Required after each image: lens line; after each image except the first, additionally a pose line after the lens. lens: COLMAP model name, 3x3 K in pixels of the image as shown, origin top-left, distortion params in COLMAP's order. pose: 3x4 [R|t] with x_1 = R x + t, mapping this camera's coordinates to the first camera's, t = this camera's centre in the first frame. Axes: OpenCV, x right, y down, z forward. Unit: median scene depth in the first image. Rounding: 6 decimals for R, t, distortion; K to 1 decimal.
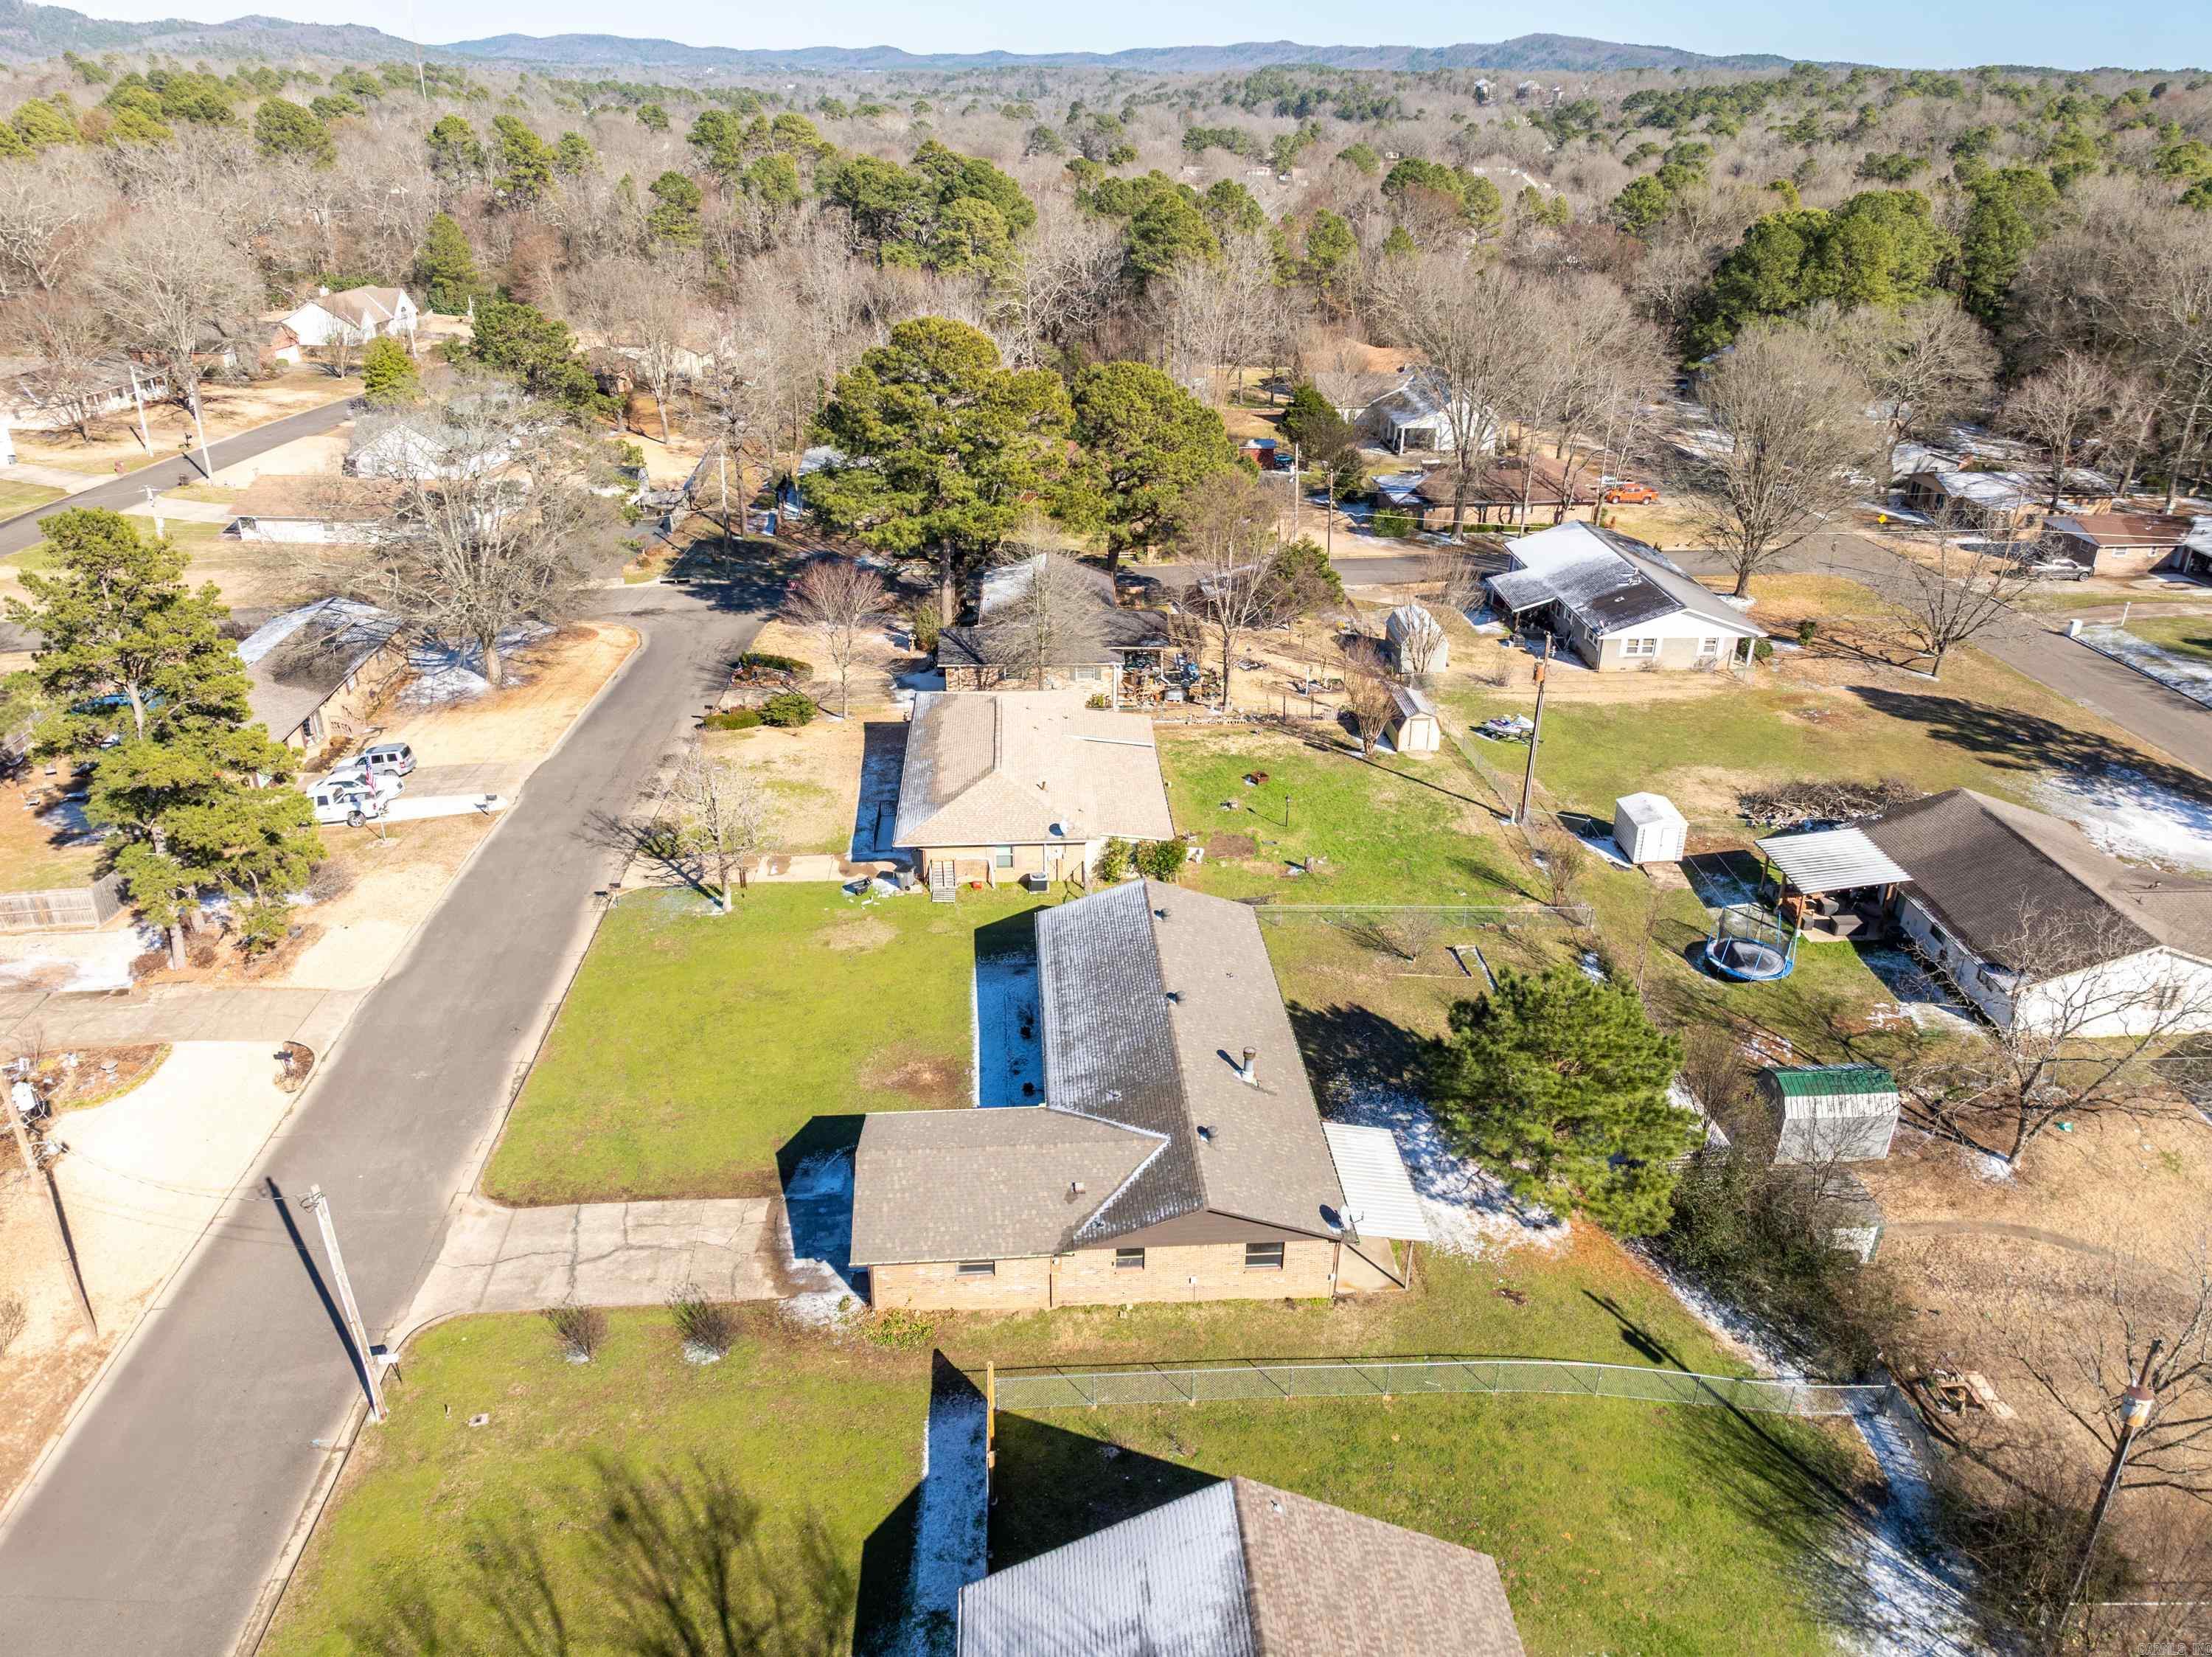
lens RADIAL K [[1563.6, 0, 1106.0], [0, 1563.6, 828.5], [0, 0, 1]] dist [-0.040068, 0.025686]
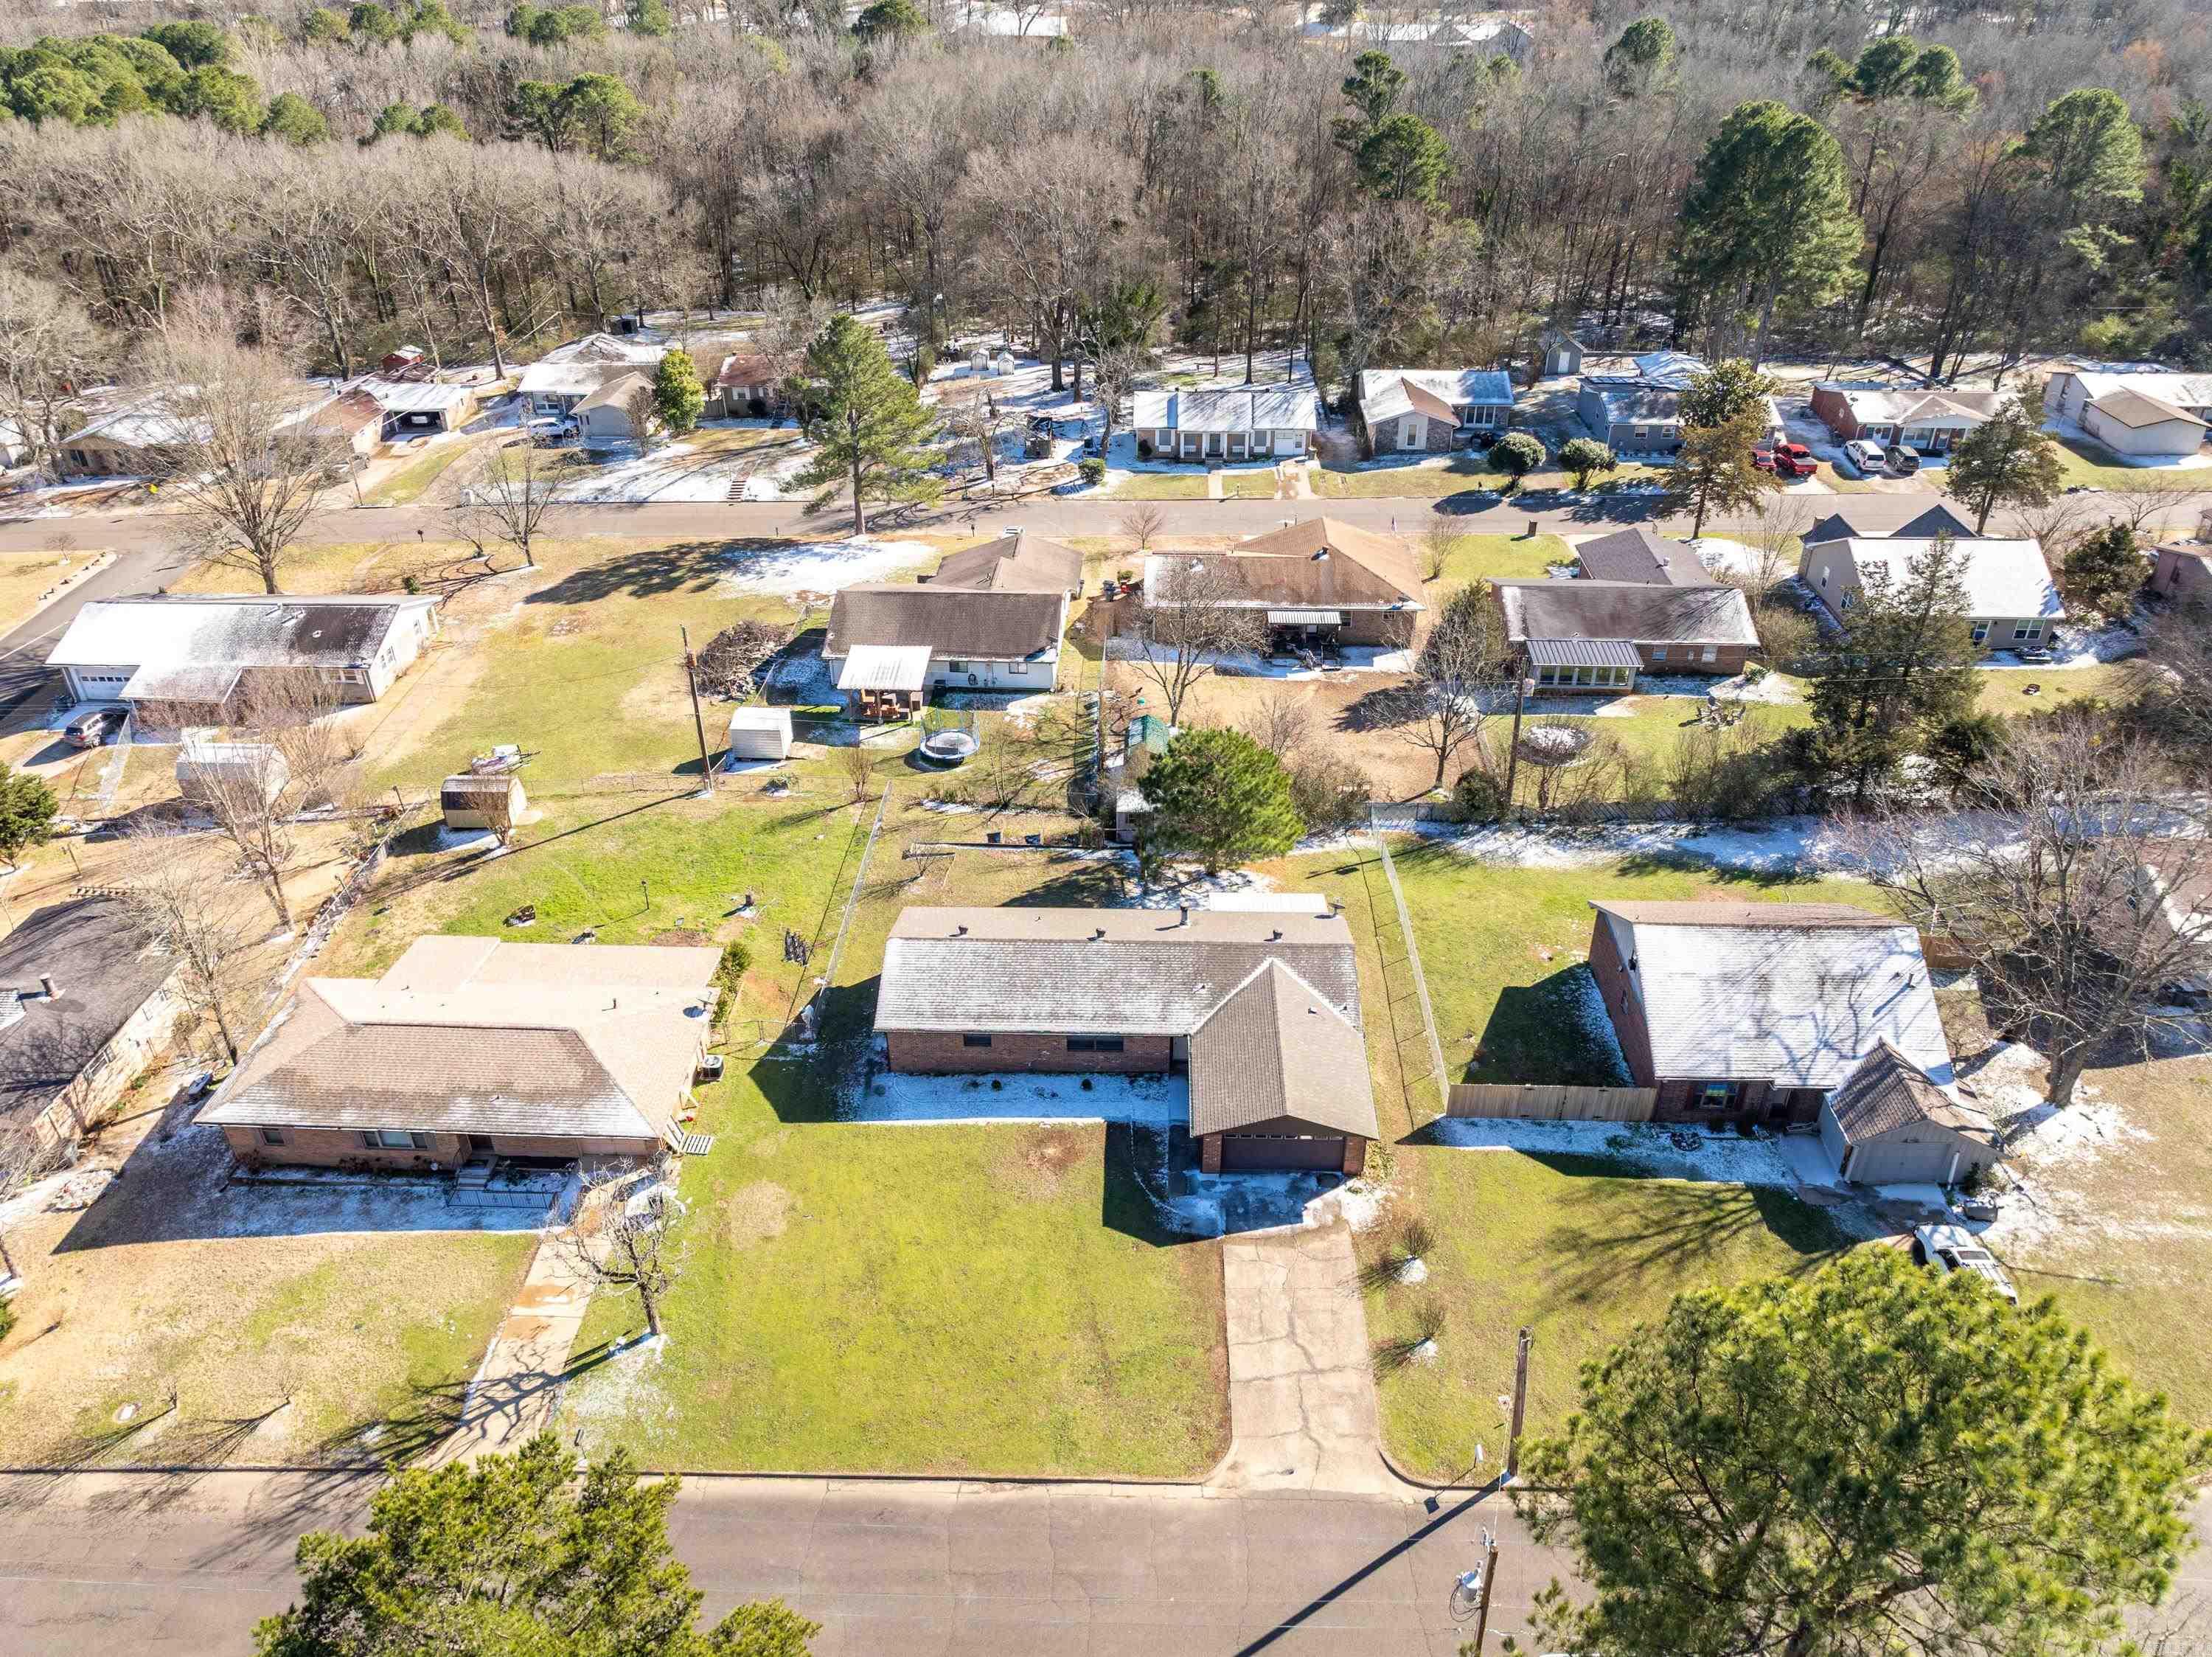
lens RADIAL K [[1563.6, 0, 1106.0], [0, 1563.6, 828.5], [0, 0, 1]] dist [-0.040068, 0.025686]
pose [[0.092486, -0.532783, 0.841183, -0.645436], [0.443931, 0.778257, 0.444119, -0.342209], [-0.891275, 0.332352, 0.308497, 0.401168]]
